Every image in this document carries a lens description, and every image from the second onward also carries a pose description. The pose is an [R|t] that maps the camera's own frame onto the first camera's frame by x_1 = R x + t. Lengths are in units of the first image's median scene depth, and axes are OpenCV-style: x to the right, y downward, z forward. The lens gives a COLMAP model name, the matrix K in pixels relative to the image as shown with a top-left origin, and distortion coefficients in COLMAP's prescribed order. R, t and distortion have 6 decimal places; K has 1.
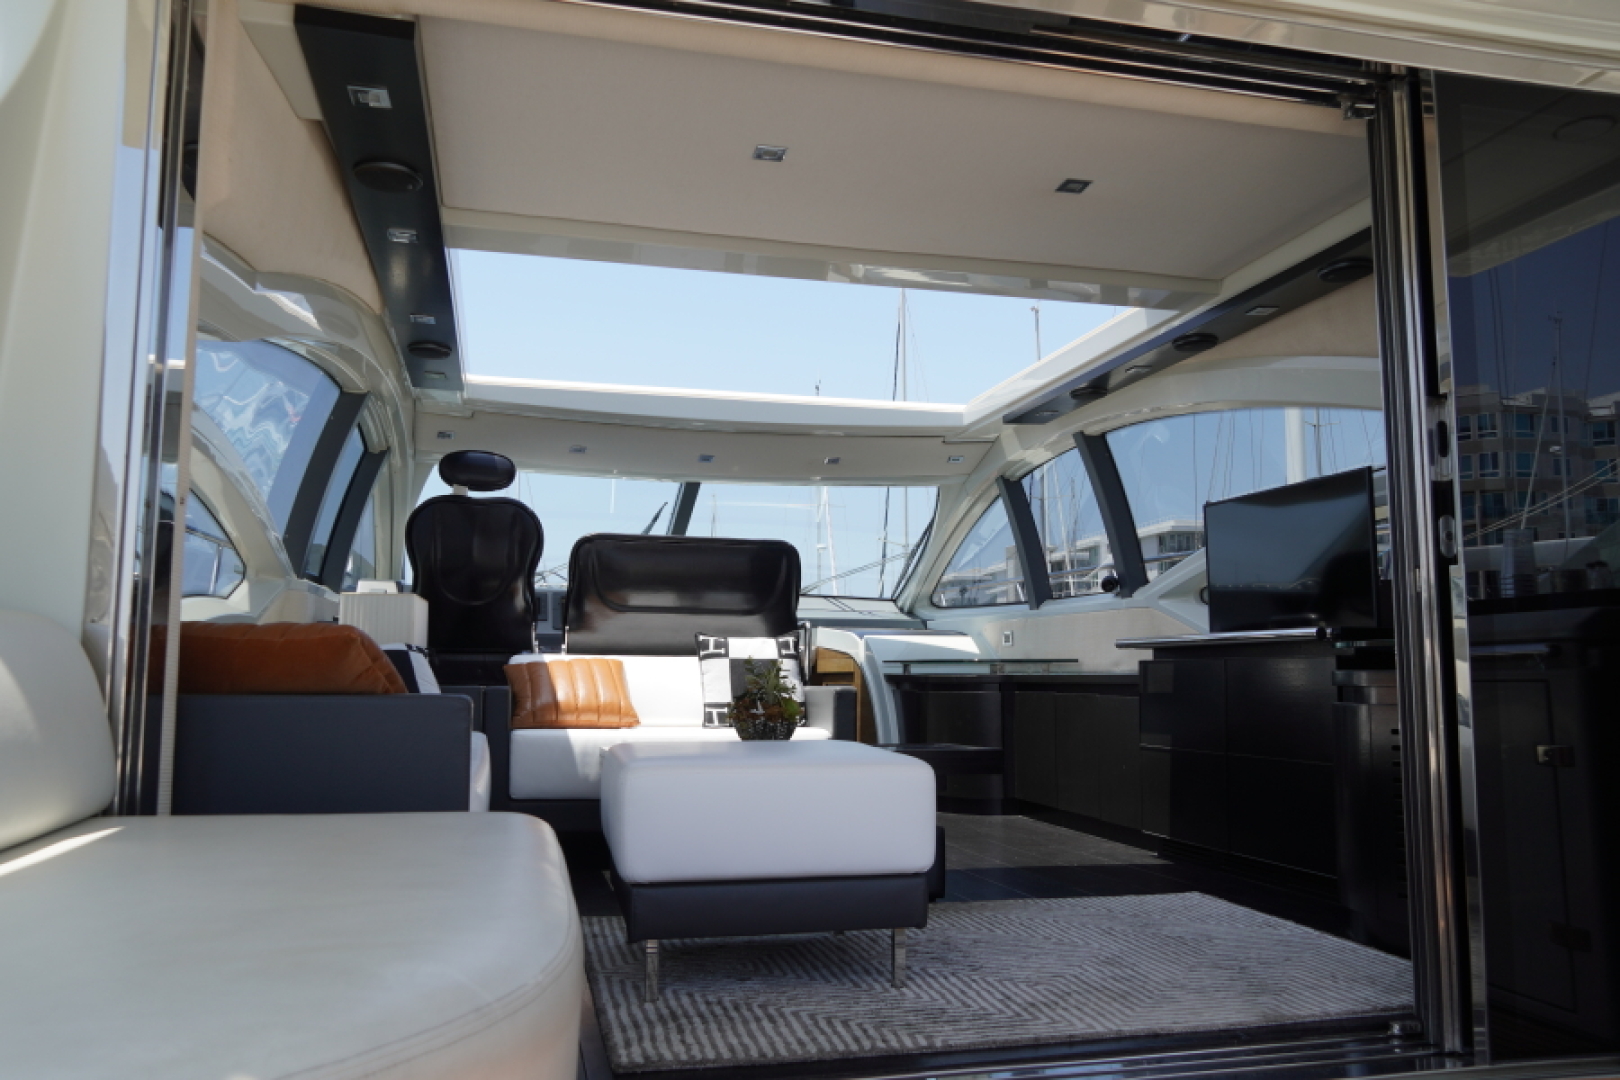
lens RADIAL K [[1213.3, 0, 807.3], [0, 1213.3, 546.2], [0, 0, 1]] dist [-0.037193, 0.056155]
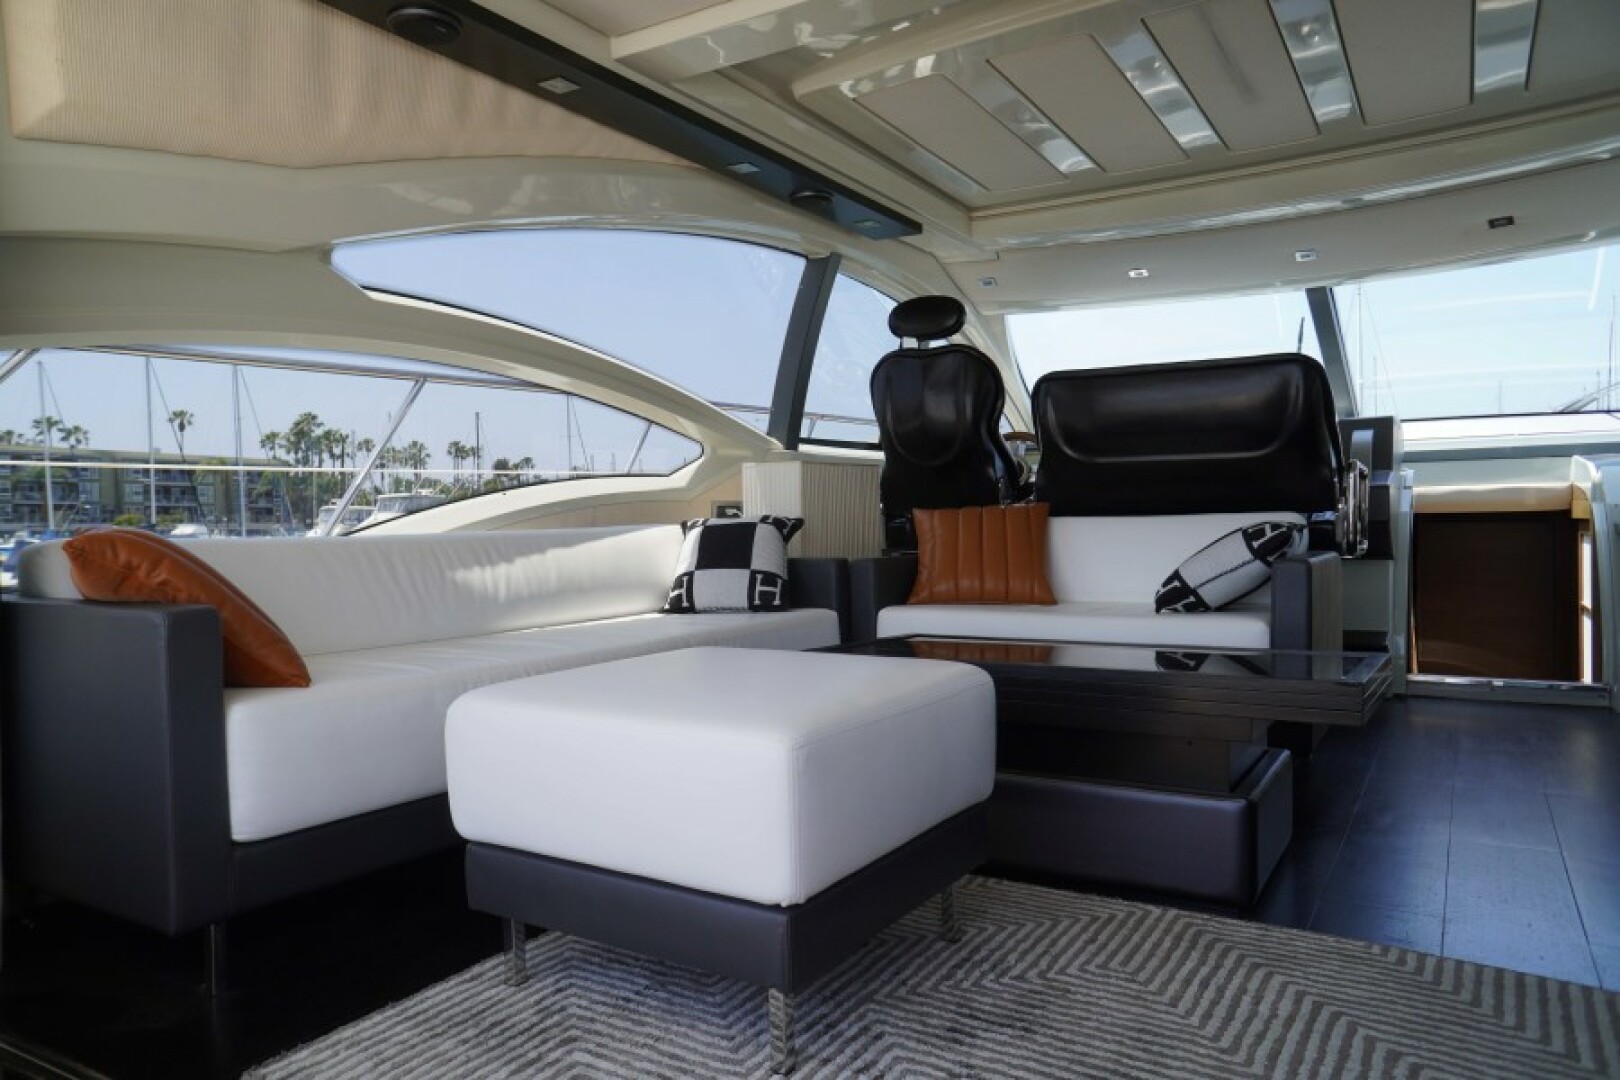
lens RADIAL K [[1097.8, 0, 788.2], [0, 1097.8, 543.2], [0, 0, 1]] dist [-0.059187, 0.082316]
pose [[0.690038, -0.003153, -0.723766, 0.286234], [0.098924, 0.991017, 0.089997, 0.023632], [0.716981, -0.133699, 0.684151, 0.378617]]
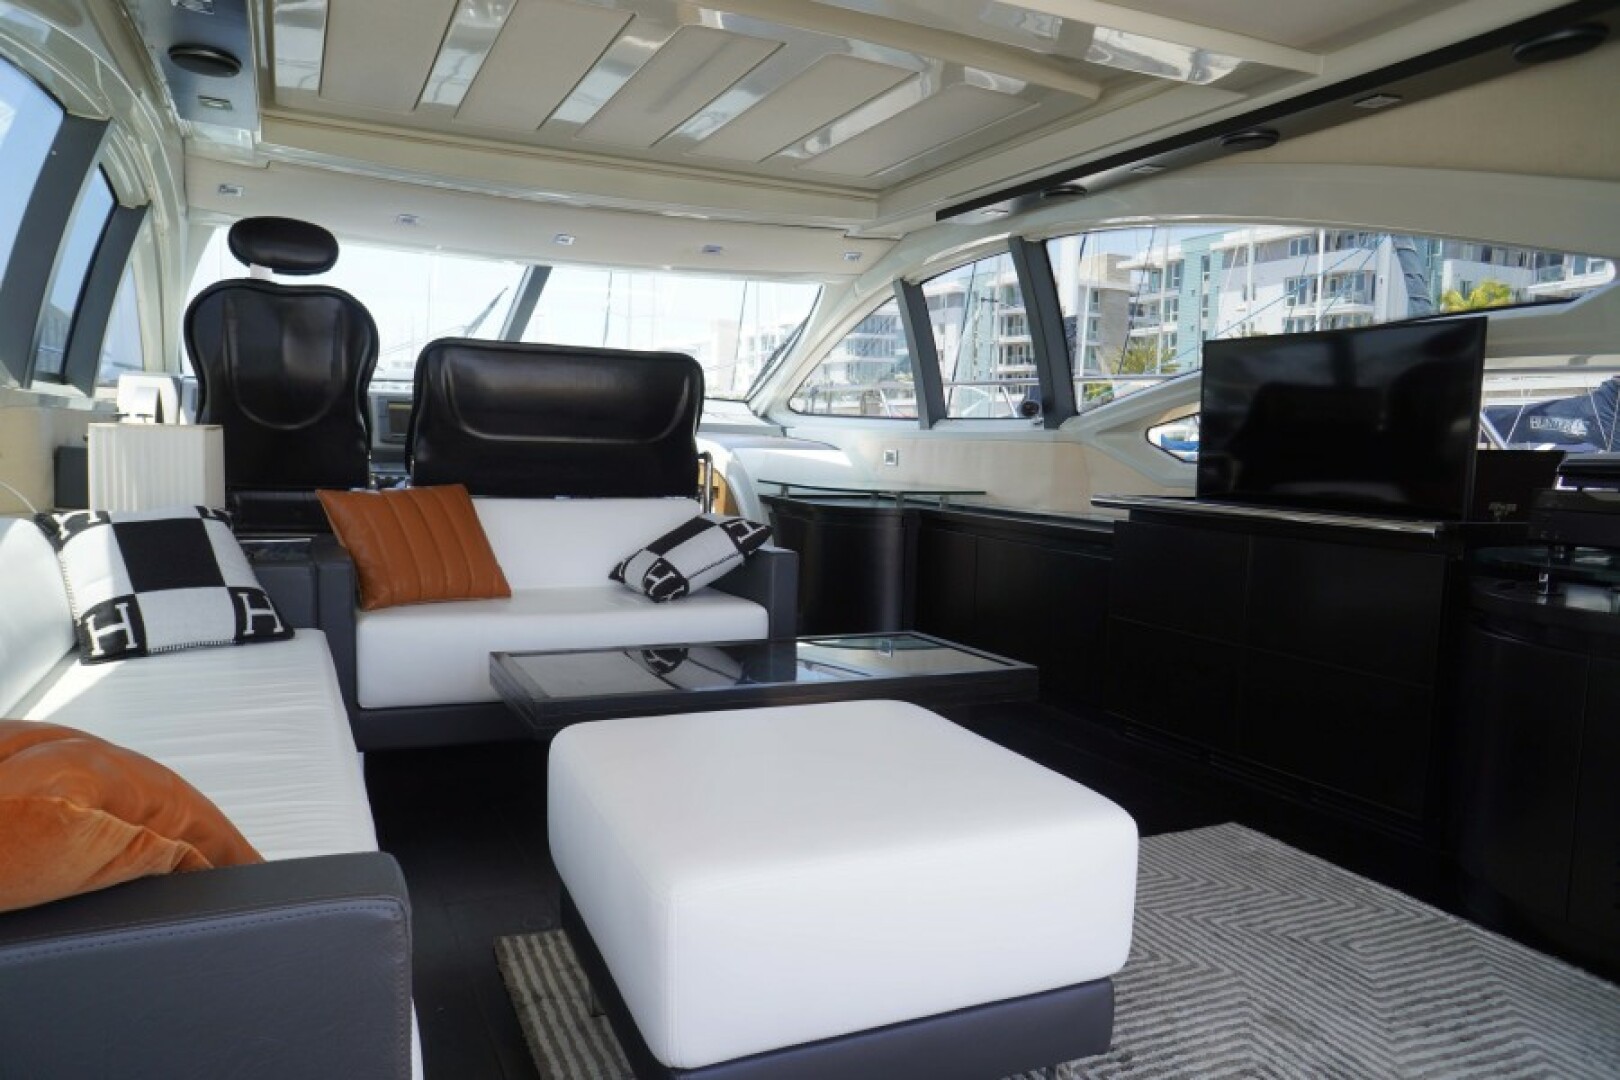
lens RADIAL K [[1097.8, 0, 788.2], [0, 1097.8, 543.2], [0, 0, 1]] dist [-0.059187, 0.082316]
pose [[0.982289, 0.008084, 0.187196, -0.105651], [-0.045774, 0.979151, 0.197909, -0.034549], [-0.181693, -0.202973, 0.962180, 0.306122]]
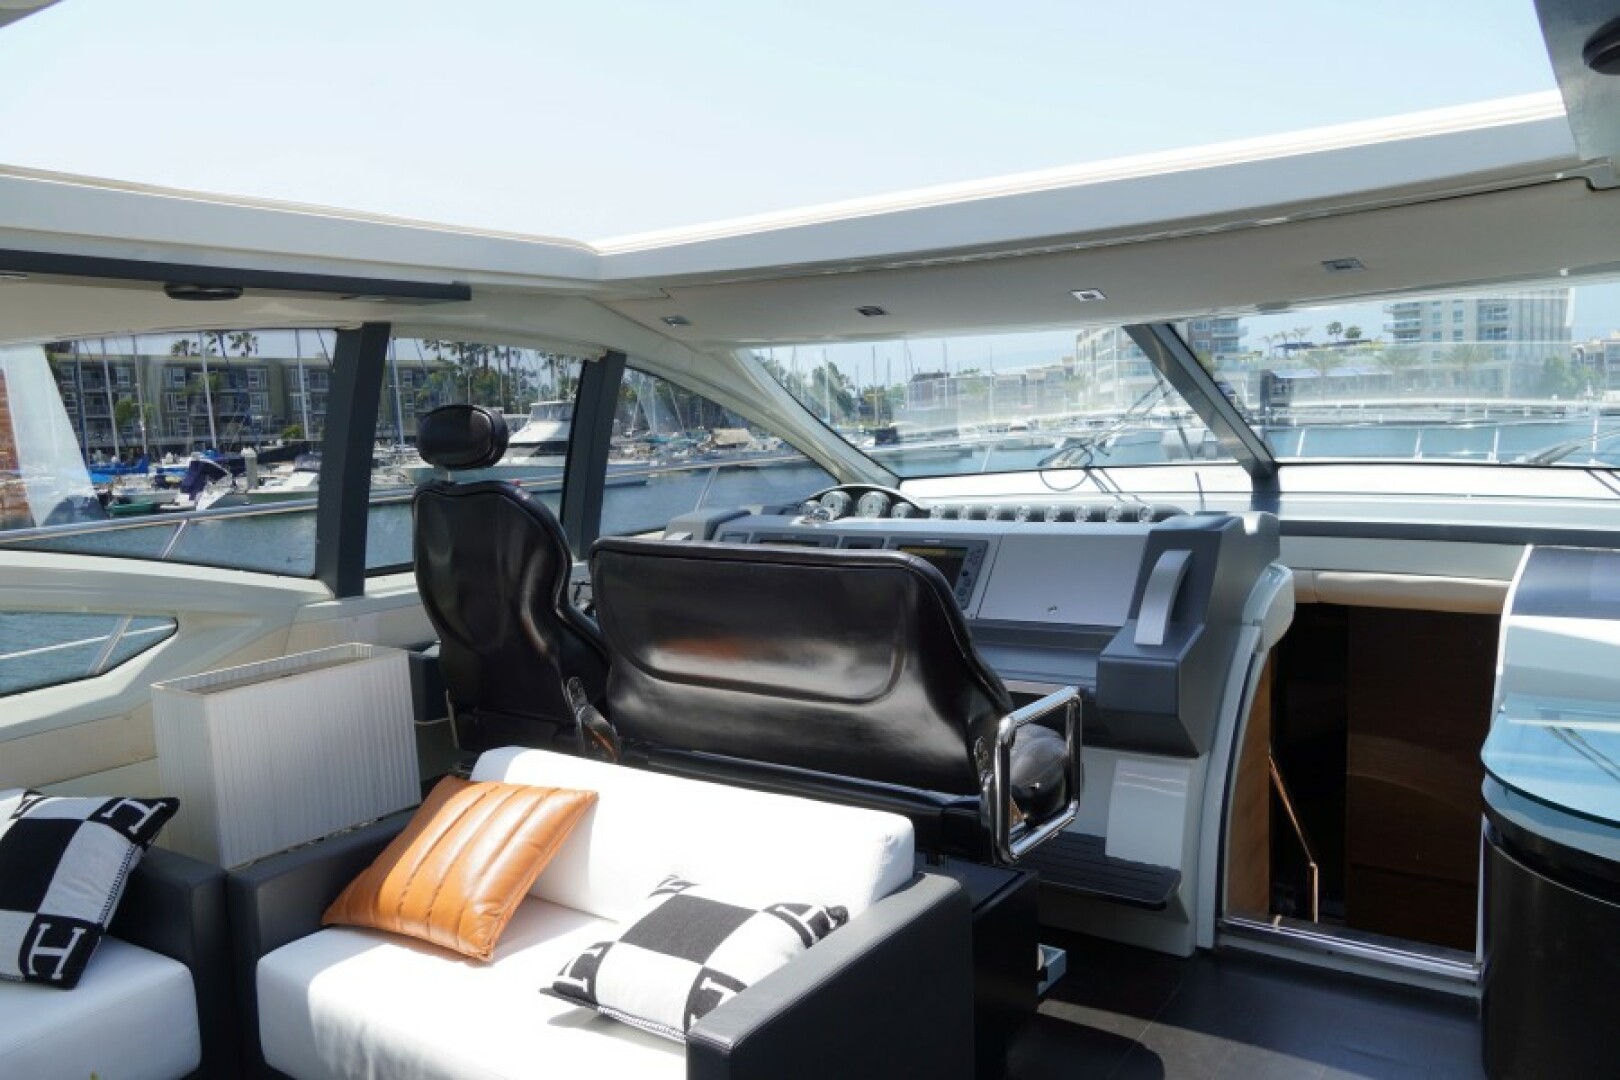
lens RADIAL K [[1229.9, 0, 805.5], [0, 1229.9, 538.3], [0, 0, 1]] dist [-0.062334, 0.096901]
pose [[0.662397, 0.044784, -0.747813, 0.349342], [0.120986, 0.978713, 0.165779, -0.105982], [0.739319, -0.200287, 0.642879, 0.812053]]
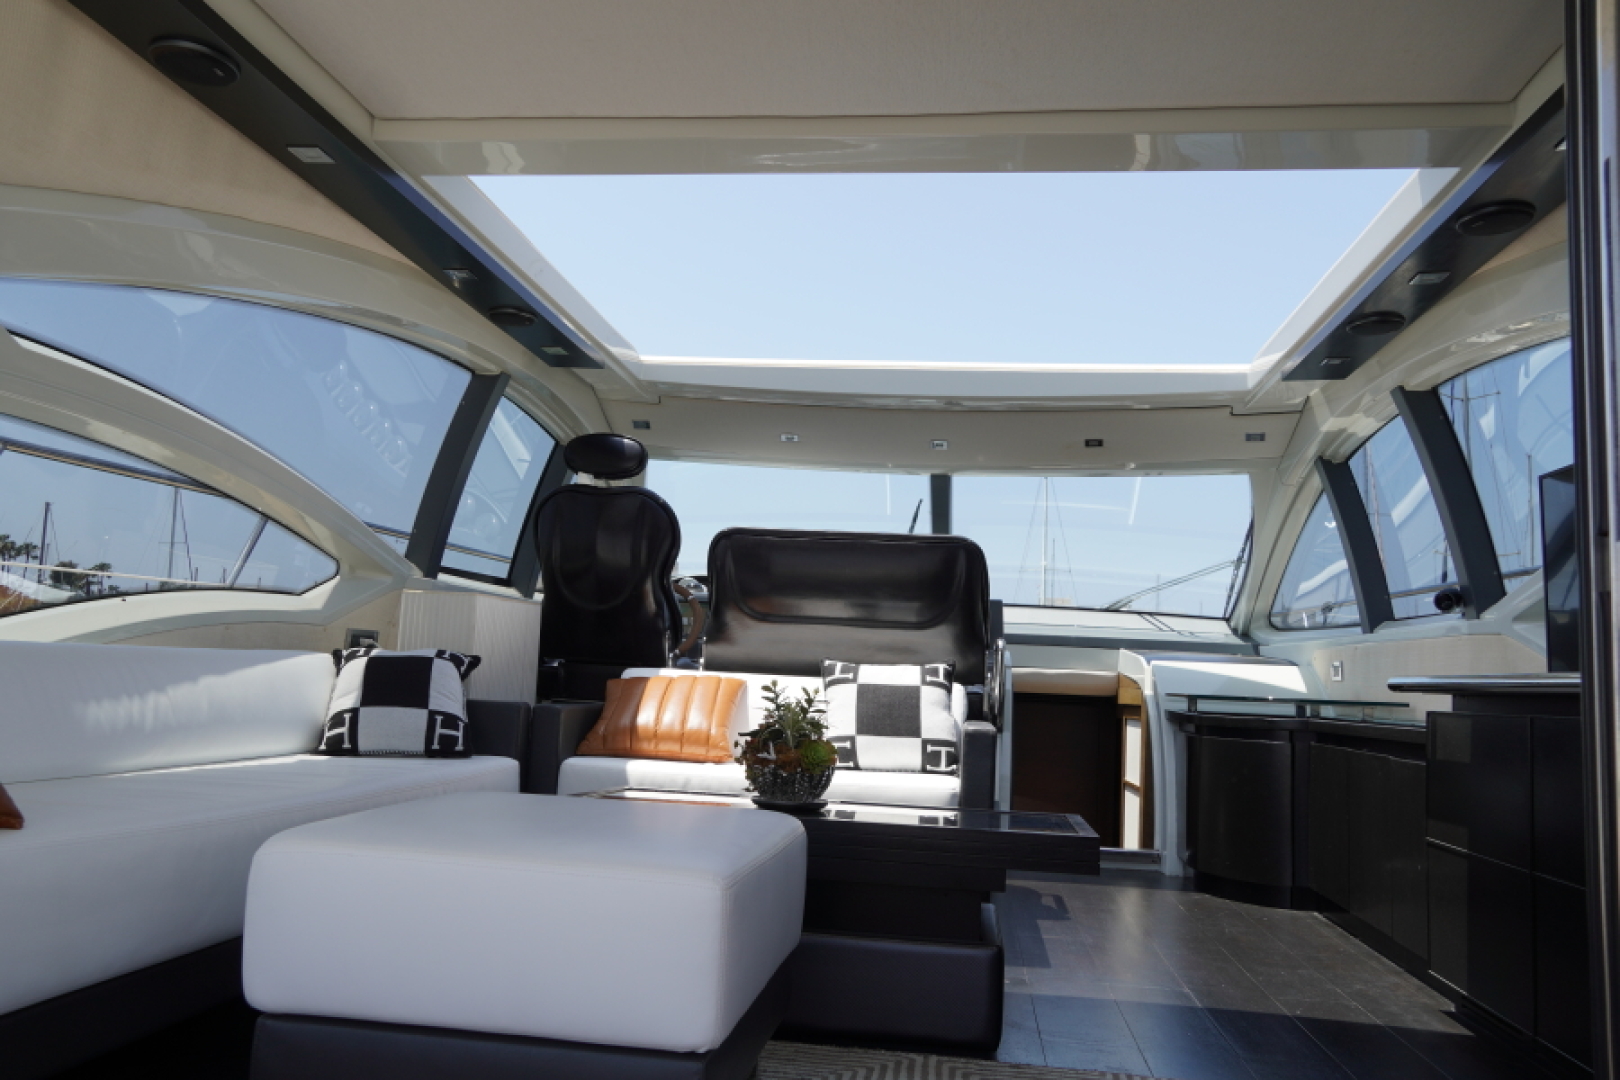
lens RADIAL K [[1213.3, 0, 807.3], [0, 1213.3, 546.2], [0, 0, 1]] dist [-0.037193, 0.056155]
pose [[0.928974, 0.000005, -0.370145, 0.213489], [-0.005368, 0.999895, -0.013458, 0.015308], [0.370106, 0.014489, 0.928876, 0.267983]]
